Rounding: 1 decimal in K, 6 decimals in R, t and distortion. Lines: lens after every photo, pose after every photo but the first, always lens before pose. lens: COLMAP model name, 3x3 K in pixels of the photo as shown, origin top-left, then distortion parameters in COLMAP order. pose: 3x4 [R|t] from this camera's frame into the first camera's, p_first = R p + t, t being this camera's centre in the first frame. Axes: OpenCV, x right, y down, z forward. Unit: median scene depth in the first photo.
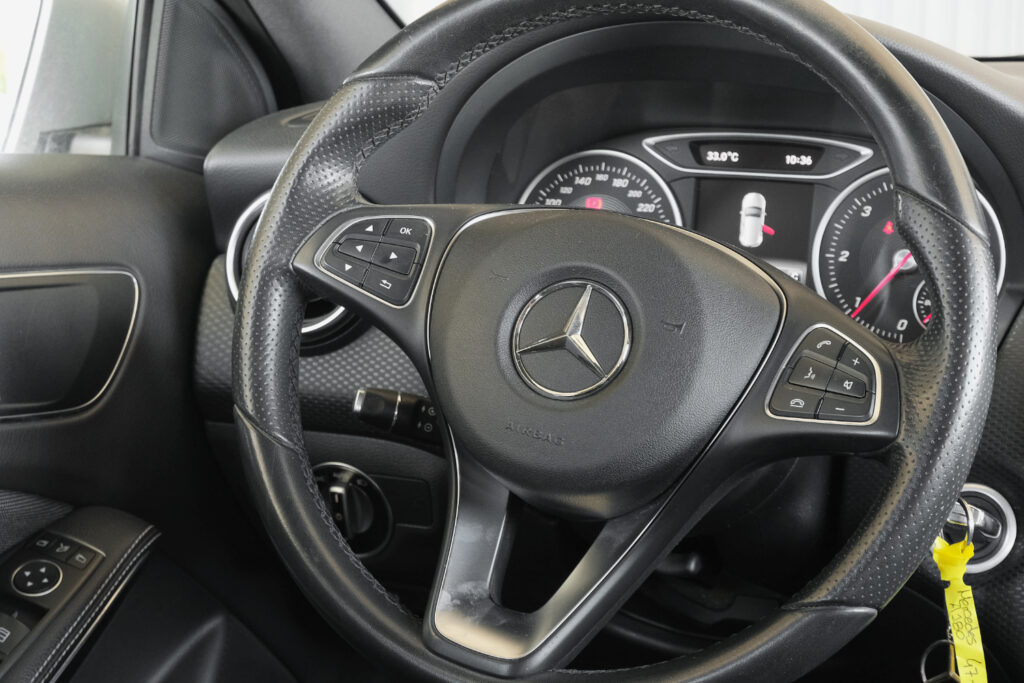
lens RADIAL K [[2004.5, 0, 508.5], [0, 2004.5, 335.4], [0, 0, 1]] dist [0.001481, 0.000000]
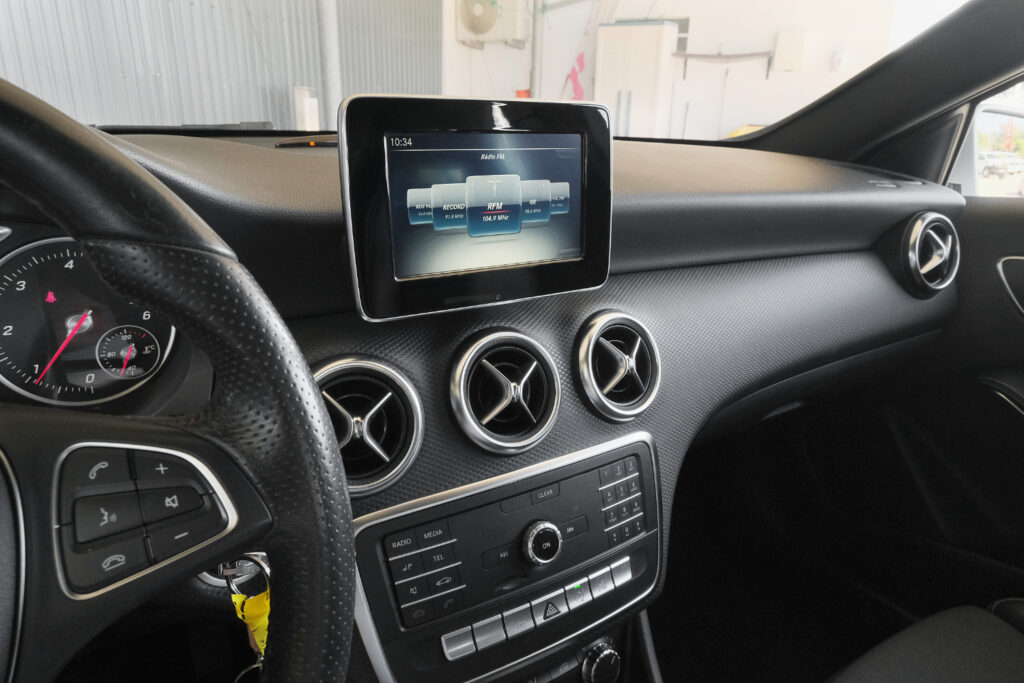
lens RADIAL K [[641.9, 0, 517.9], [0, 641.9, 332.5], [0, 0, 1]] dist [-0.024356, 0.014678]
pose [[0.565474, -0.258748, 0.783128, 0.055226], [0.116748, 0.965066, 0.234560, -0.086489], [-0.816462, -0.041209, 0.575927, 0.582231]]
